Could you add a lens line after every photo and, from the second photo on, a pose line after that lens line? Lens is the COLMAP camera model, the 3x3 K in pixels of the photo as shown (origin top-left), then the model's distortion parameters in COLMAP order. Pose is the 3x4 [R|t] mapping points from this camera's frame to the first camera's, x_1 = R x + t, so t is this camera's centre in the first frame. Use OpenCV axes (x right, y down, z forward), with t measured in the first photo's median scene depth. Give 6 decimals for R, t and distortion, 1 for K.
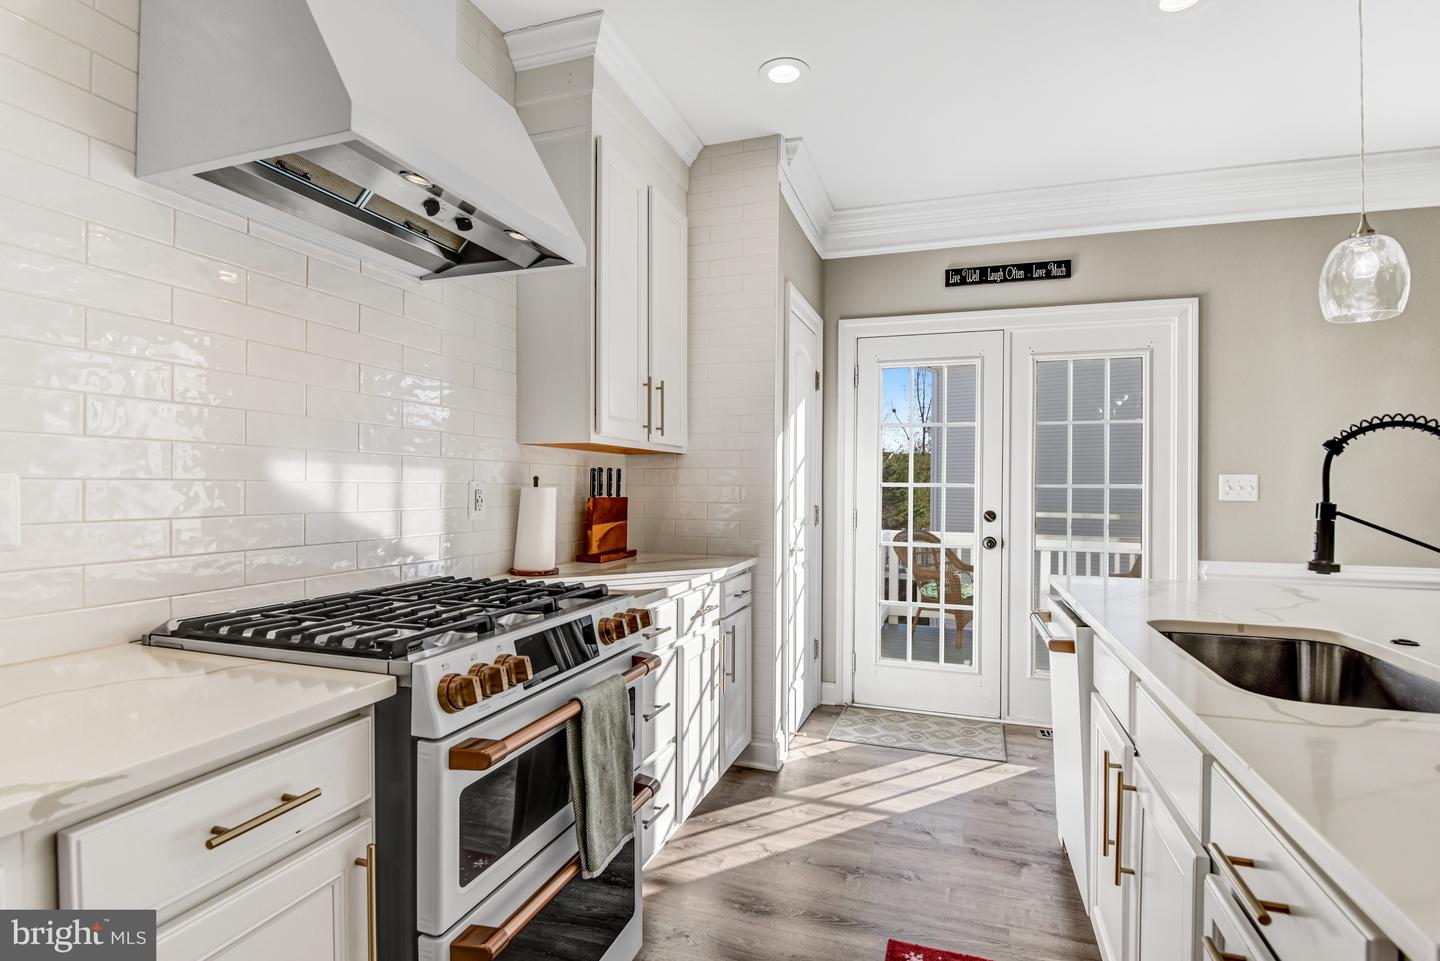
lens RADIAL K [[720.5, 0, 714.9], [0, 720.5, 490.0], [0, 0, 1]] dist [-0.009601, -0.008295]
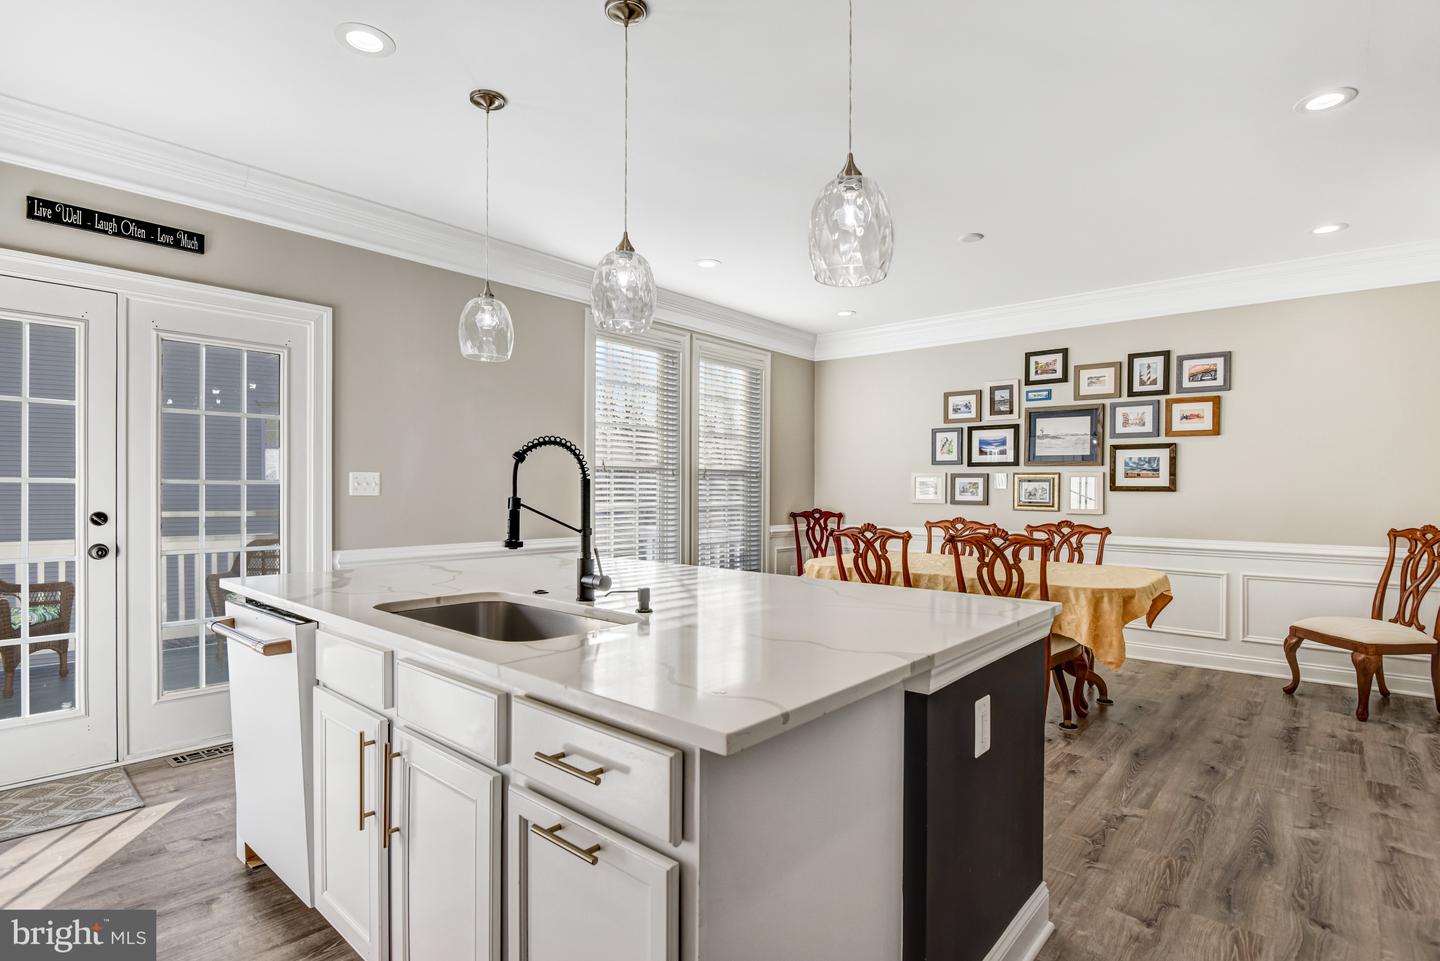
lens RADIAL K [[720.5, 0, 733.5], [0, 720.5, 485.7], [0, 0, 1]] dist [-0.009601, -0.008295]
pose [[0.361907, -0.002558, 0.932211, -0.114439], [0.000077, 0.999996, 0.002714, -0.003207], [-0.932214, -0.000911, 0.361906, 0.041818]]
